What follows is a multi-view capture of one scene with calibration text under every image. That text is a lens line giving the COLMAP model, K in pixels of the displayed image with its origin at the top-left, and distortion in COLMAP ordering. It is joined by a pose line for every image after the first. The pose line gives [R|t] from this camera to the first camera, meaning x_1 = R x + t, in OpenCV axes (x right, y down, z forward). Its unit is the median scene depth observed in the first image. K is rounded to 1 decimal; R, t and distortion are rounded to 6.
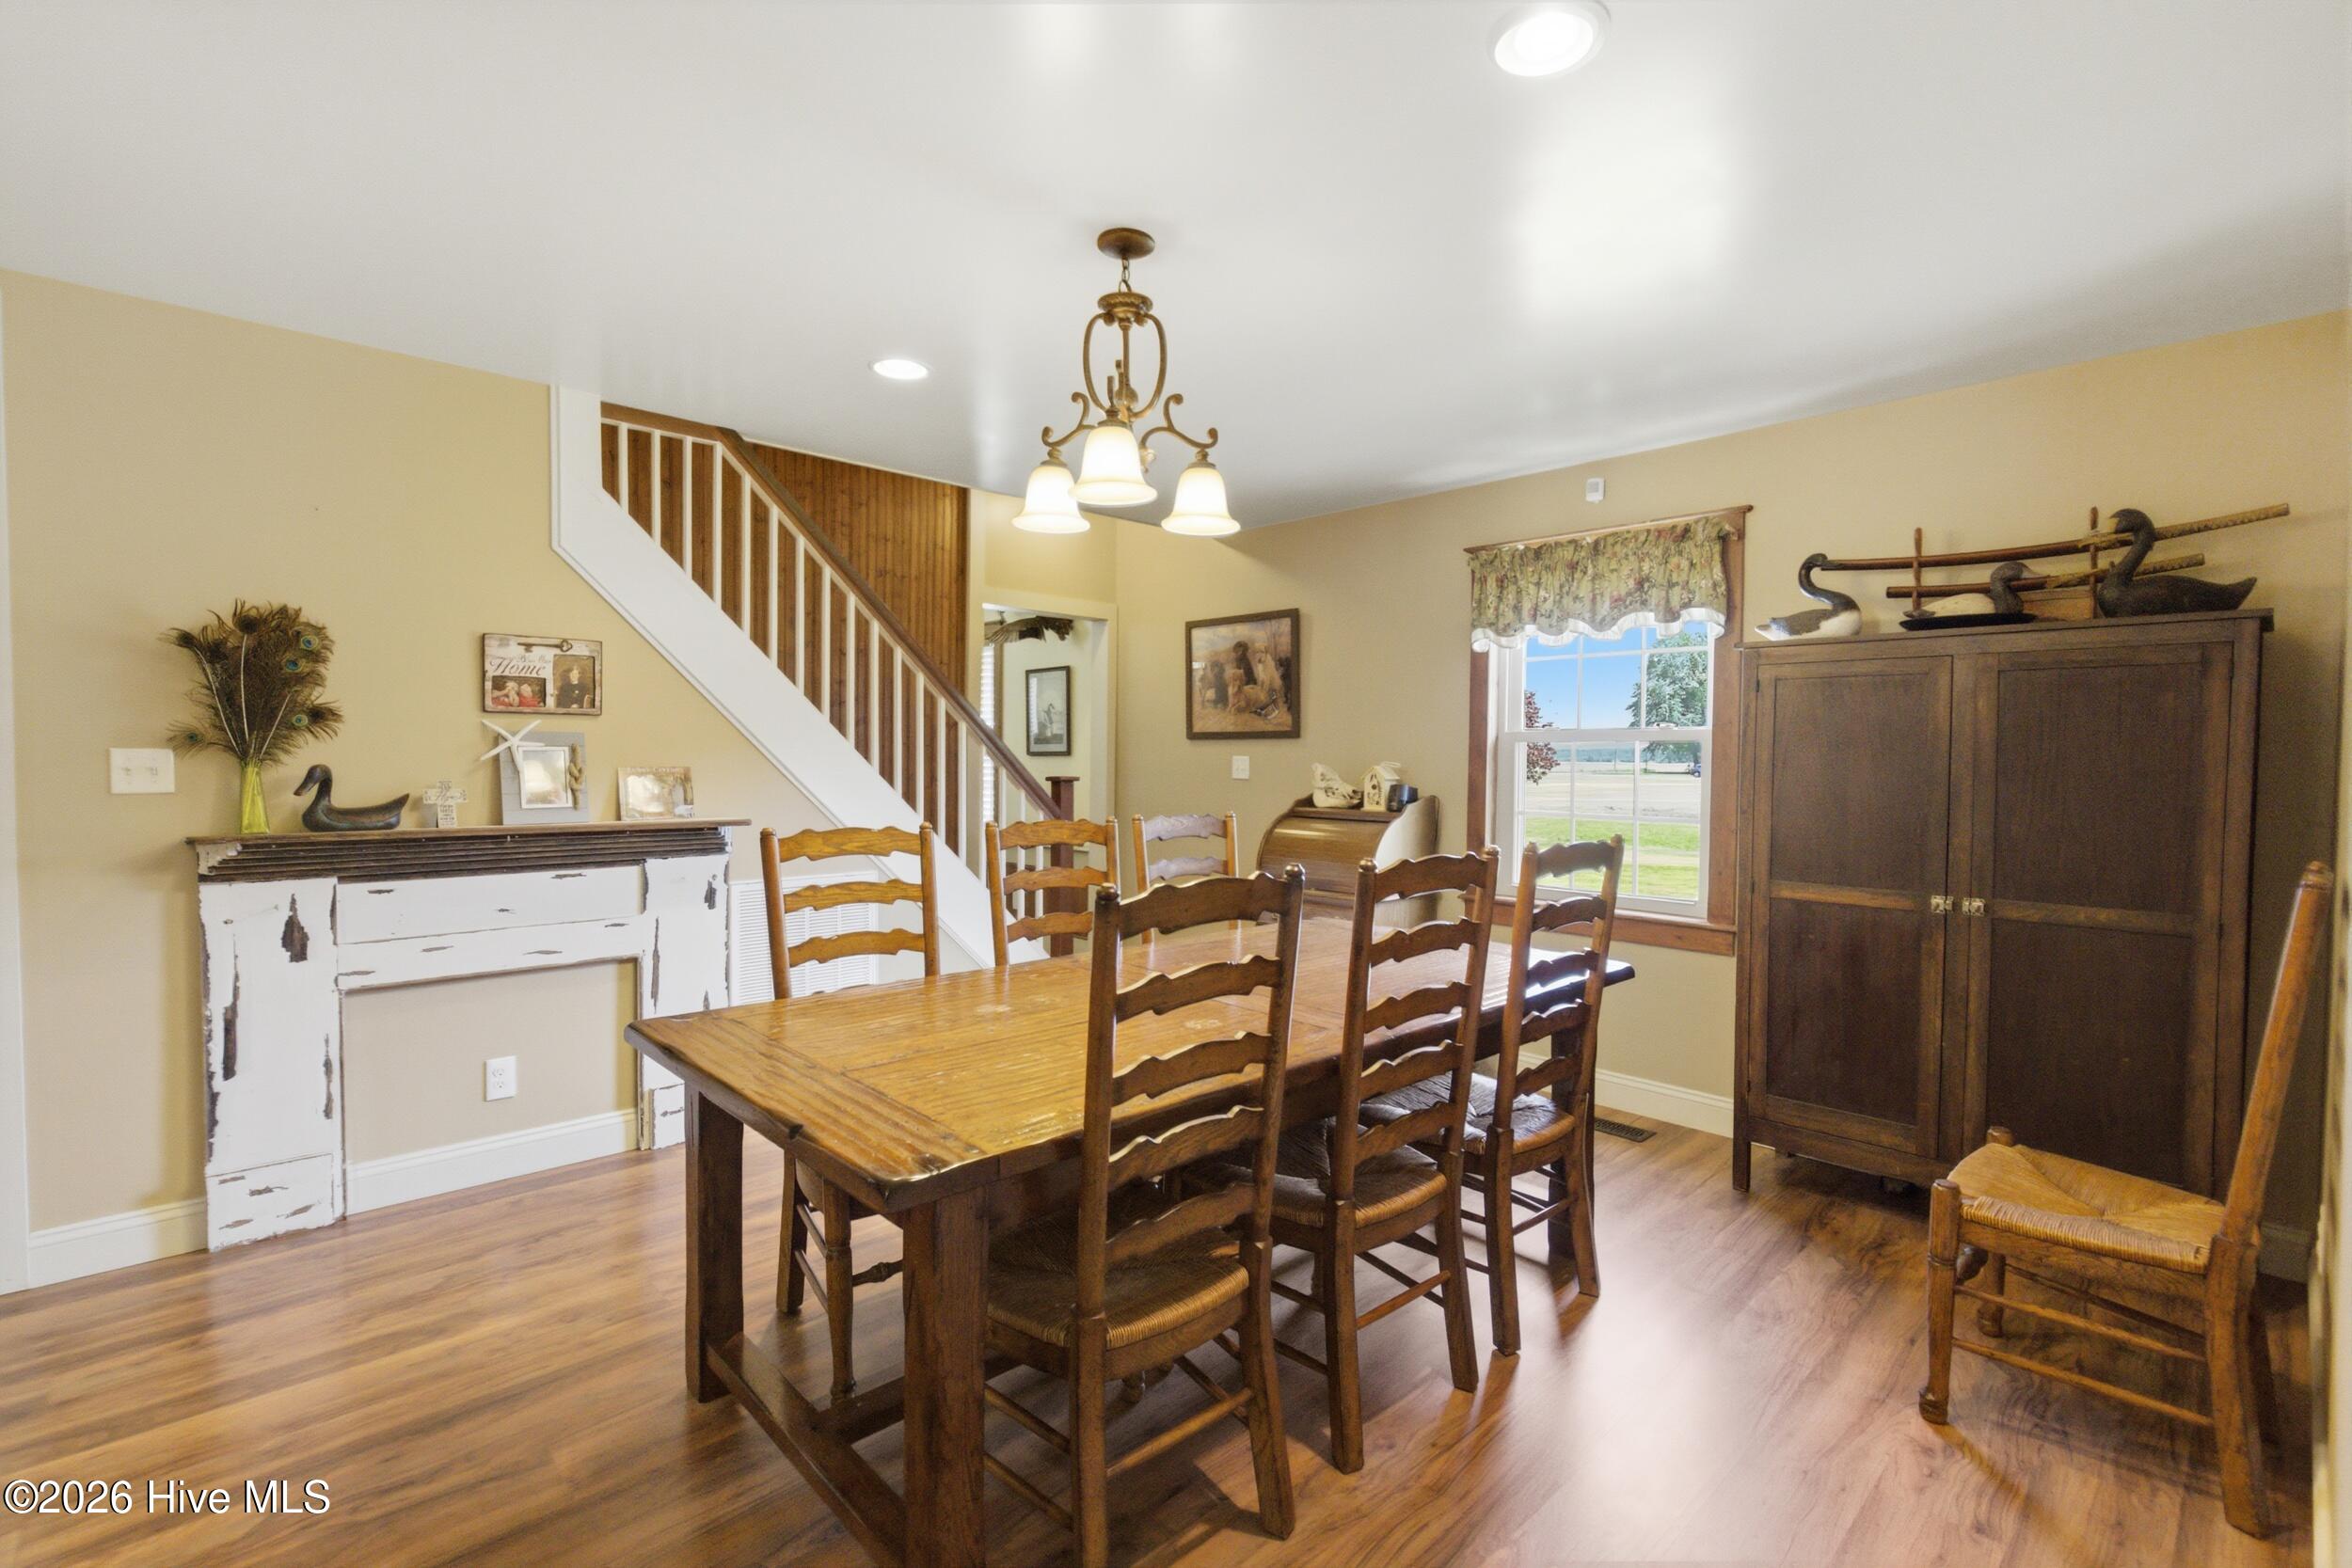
lens RADIAL K [[1065.0, 0, 1175.5], [0, 1065.0, 785.6], [0, 0, 1]] dist [0.002388, 0.000075]
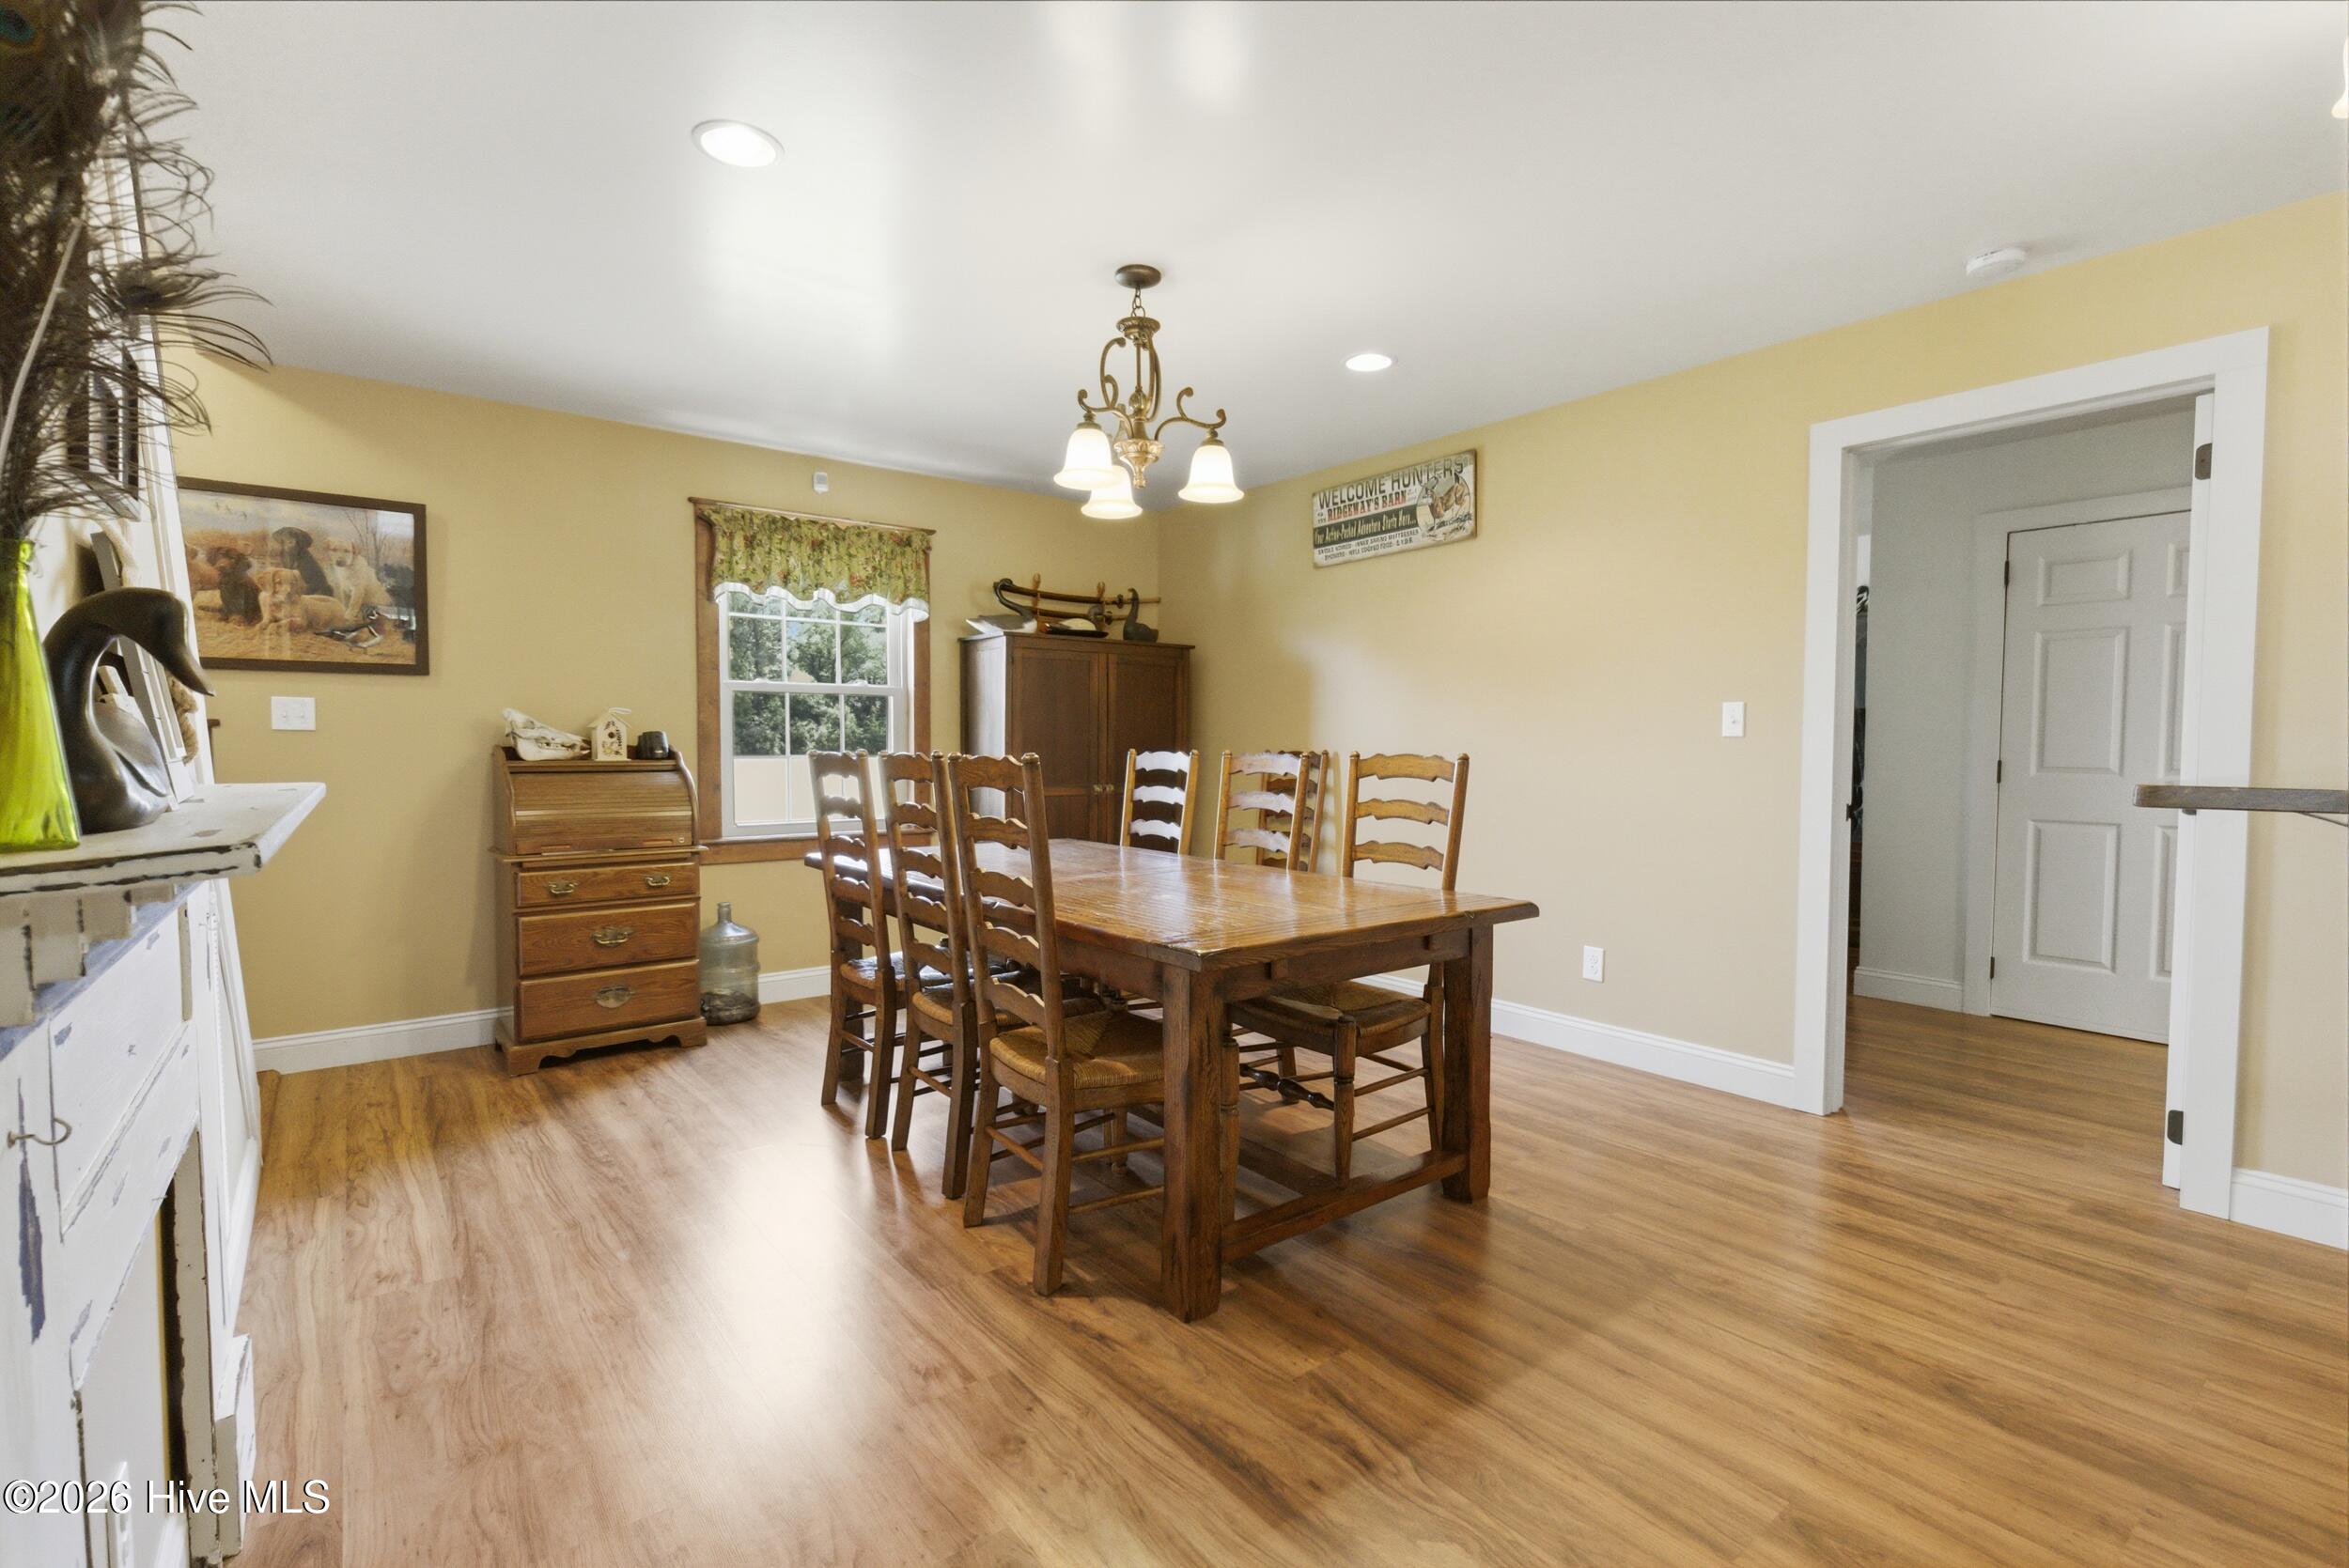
lens RADIAL K [[1063.7, 0, 1174.9], [0, 1063.7, 780.7], [0, 0, 1]] dist [0.002388, 0.000075]
pose [[0.092670, -0.042995, 0.994768, -0.726374], [0.026485, 0.998820, 0.040703, 0.017318], [-0.995345, 0.022575, 0.093700, 0.473969]]
